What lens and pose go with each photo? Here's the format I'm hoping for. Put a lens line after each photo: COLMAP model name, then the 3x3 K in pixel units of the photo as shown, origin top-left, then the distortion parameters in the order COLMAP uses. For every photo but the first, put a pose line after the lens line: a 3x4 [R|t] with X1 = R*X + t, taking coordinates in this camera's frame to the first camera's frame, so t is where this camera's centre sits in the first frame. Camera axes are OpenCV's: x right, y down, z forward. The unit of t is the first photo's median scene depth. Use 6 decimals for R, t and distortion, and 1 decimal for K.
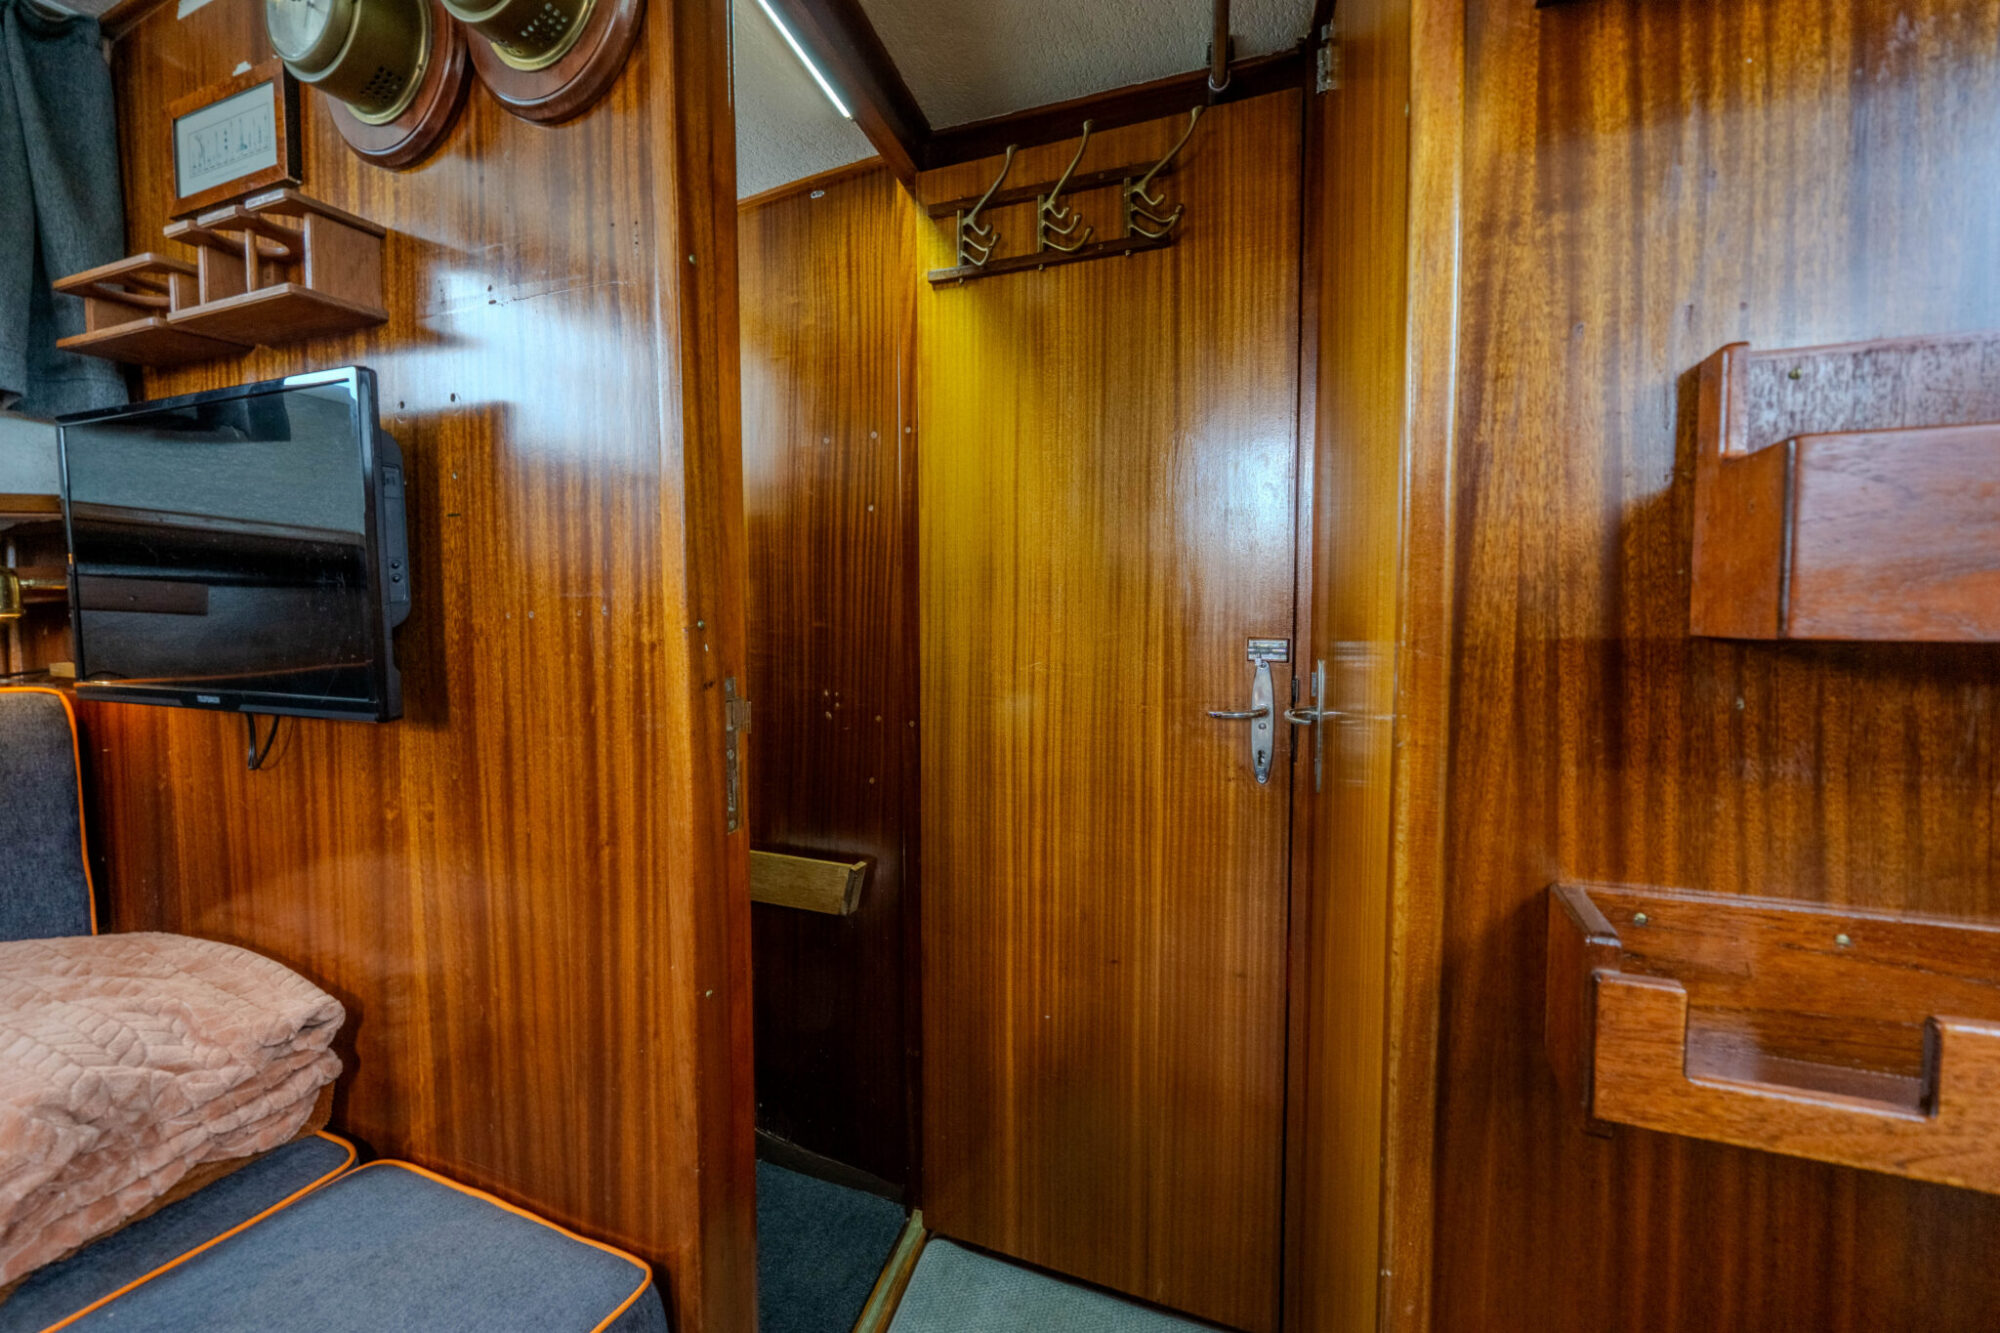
lens RADIAL K [[851.9, 0, 1001.6], [0, 851.9, 659.7], [0, 0, 1]] dist [-0.000163, -0.000506]
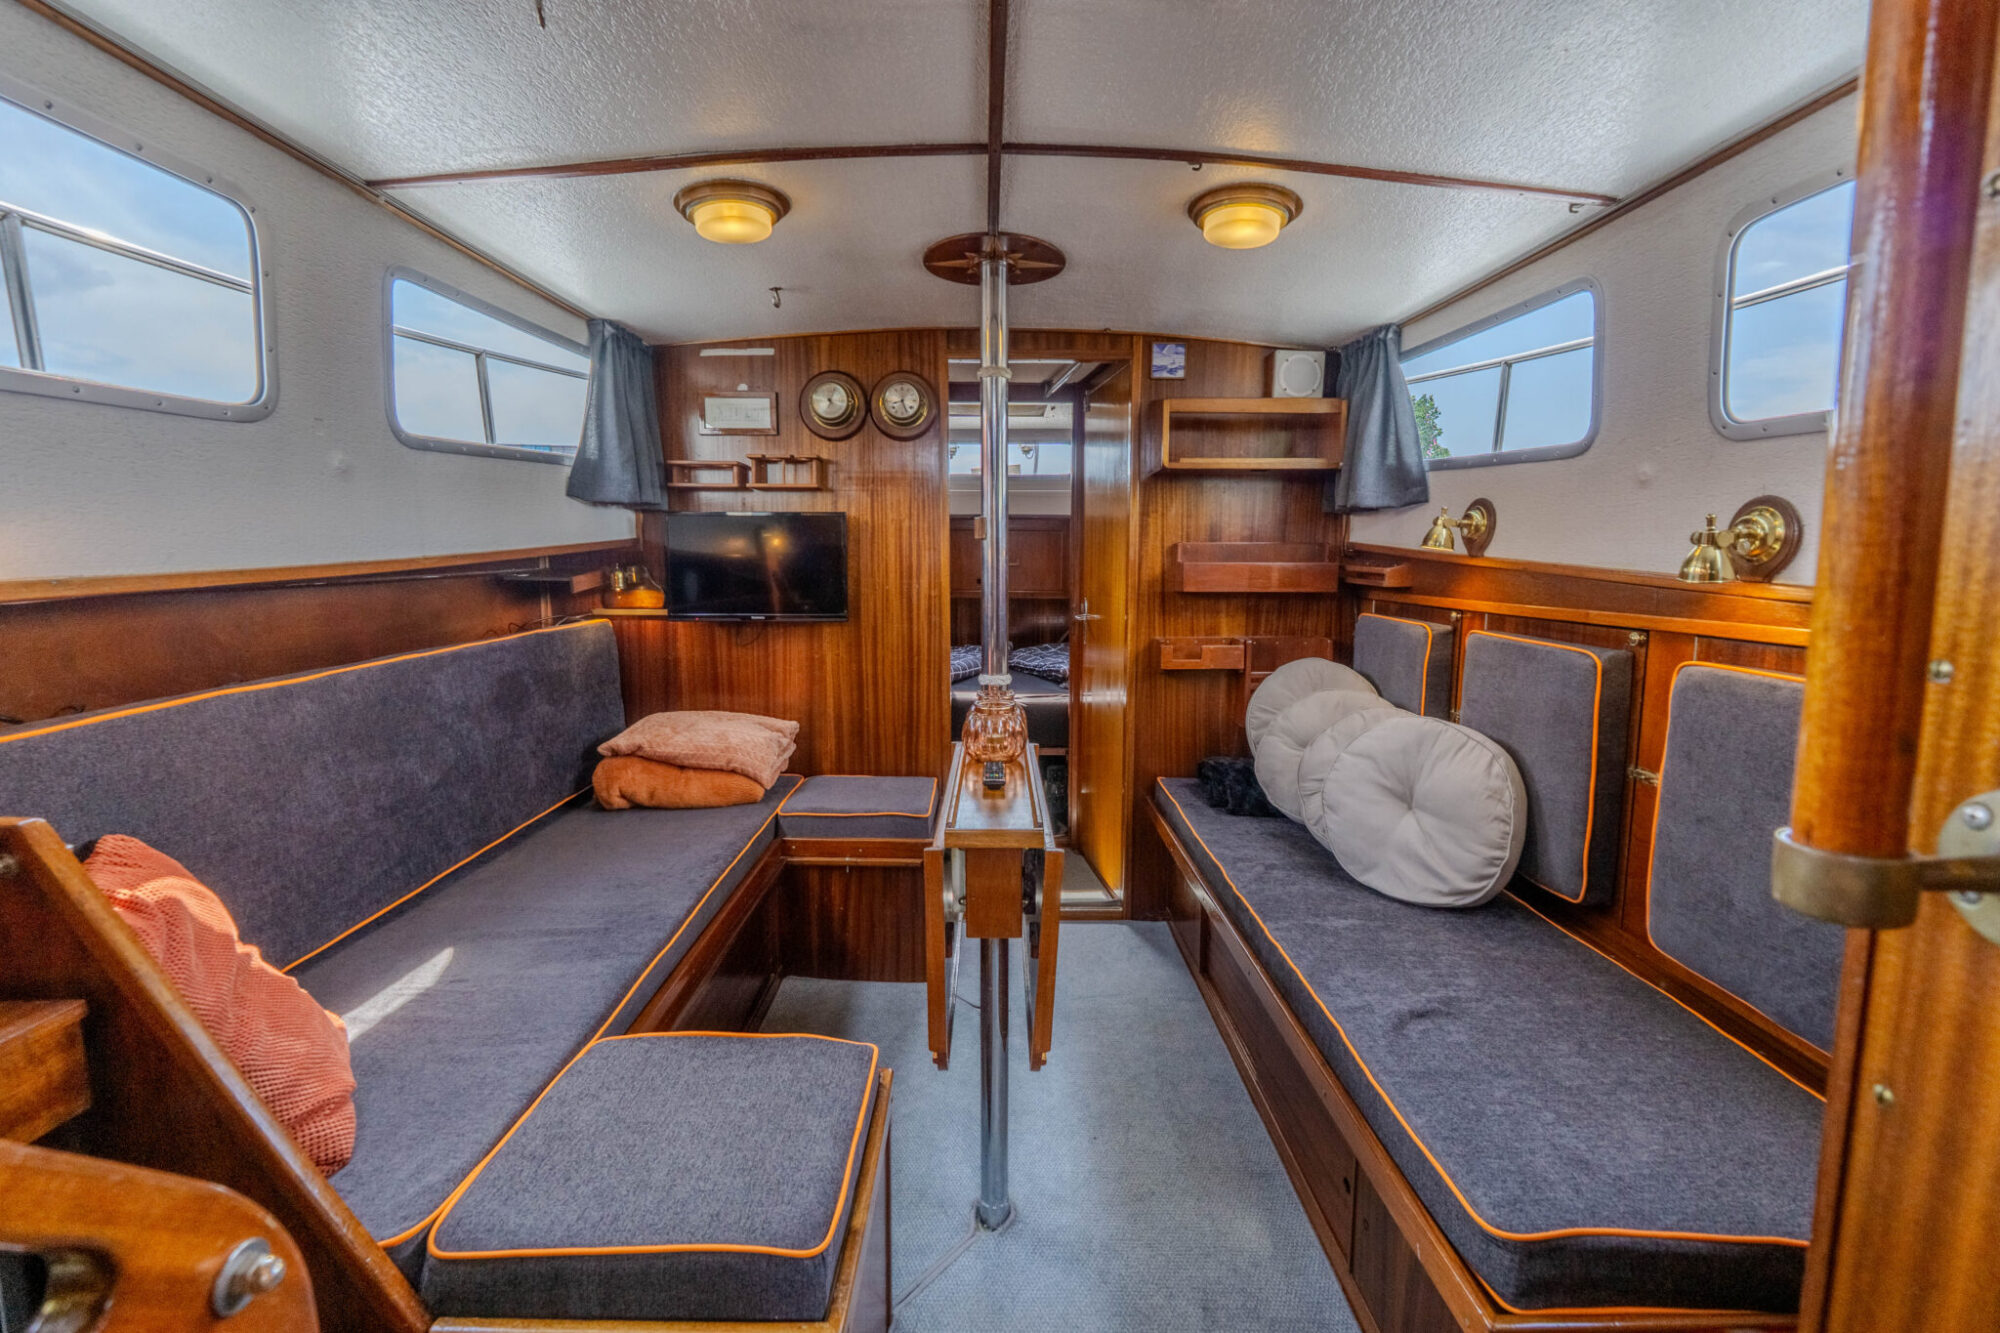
lens RADIAL K [[863.9, 0, 997.5], [0, 863.9, 659.7], [0, 0, 1]] dist [-0.001684, -0.000148]
pose [[0.917028, -0.045403, 0.396231, -1.592830], [0.021420, 0.997672, 0.064746, 0.019007], [-0.398248, -0.050887, 0.915865, -2.366807]]
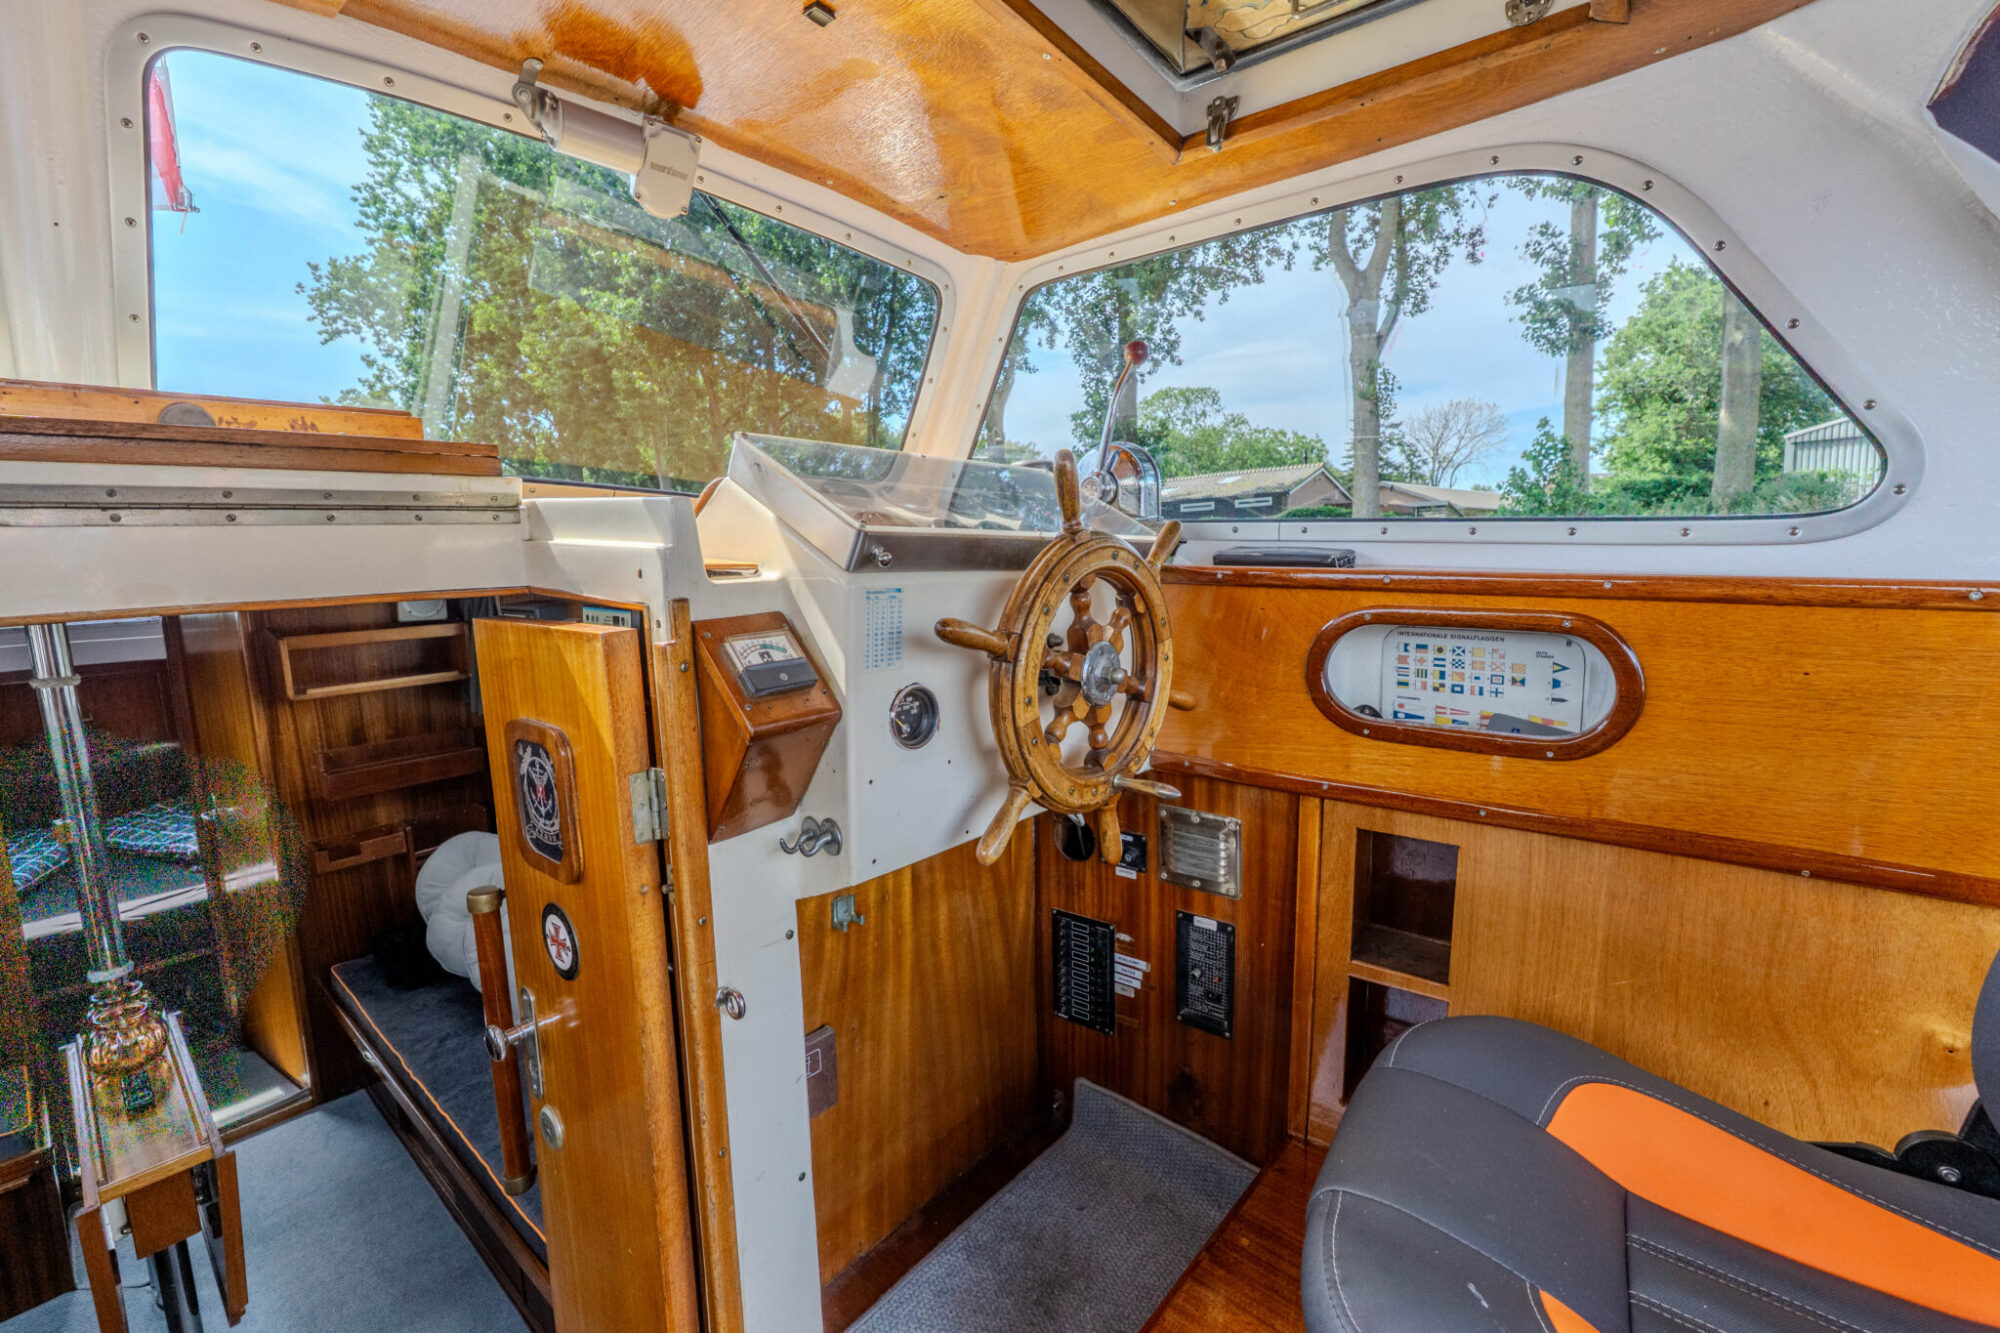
lens RADIAL K [[849.4, 0, 995.9], [0, 849.4, 660.0], [0, 0, 1]] dist [-0.000312, -0.000916]
pose [[0.298842, -0.145533, 0.943140, -2.090428], [0.078254, 0.988712, 0.127769, -0.864185], [-0.951089, 0.035622, 0.306857, -3.432366]]
